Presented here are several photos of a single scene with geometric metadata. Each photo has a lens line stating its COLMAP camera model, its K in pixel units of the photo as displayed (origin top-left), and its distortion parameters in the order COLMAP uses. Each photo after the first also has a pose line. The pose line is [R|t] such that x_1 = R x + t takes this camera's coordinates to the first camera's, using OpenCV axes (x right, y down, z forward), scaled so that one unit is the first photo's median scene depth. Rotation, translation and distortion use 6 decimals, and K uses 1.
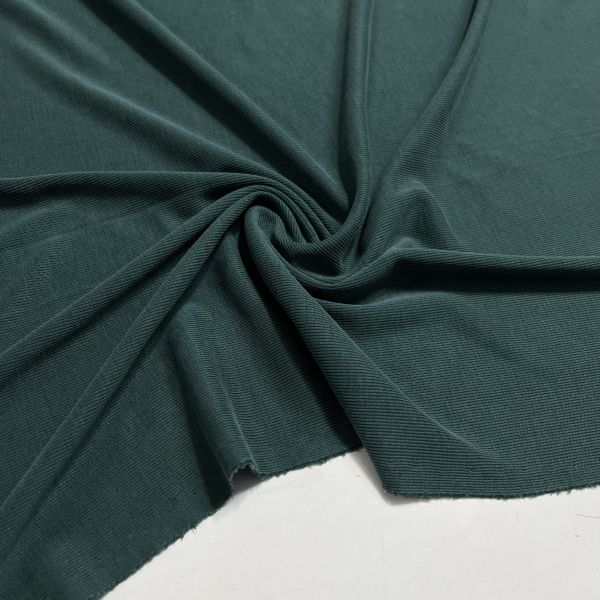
lens RADIAL K [[629.0, 0, 302.2], [0, 629.0, 300.0], [0, 0, 1]] dist [0.002064, 0.000000]
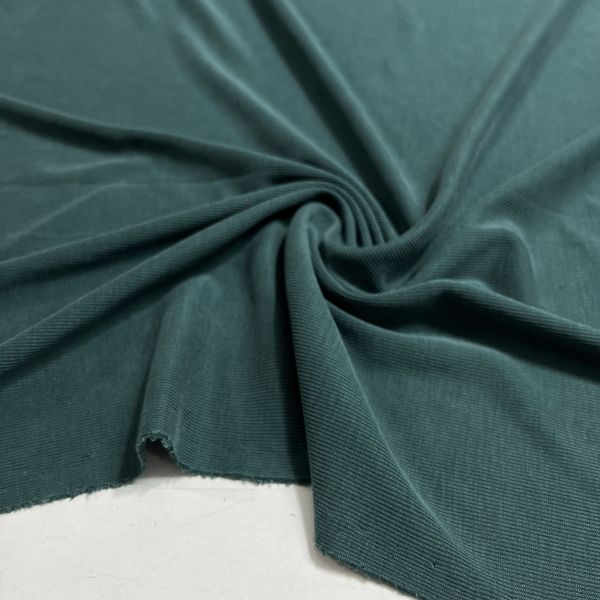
lens RADIAL K [[629.0, 0, 295.2], [0, 629.0, 302.4], [0, 0, 1]] dist [0.002064, 0.000000]
pose [[0.908521, 0.272727, -0.316559, 0.232407], [-0.319121, 0.941952, -0.104347, 0.094972], [0.269725, 0.195822, 0.942816, 0.175199]]
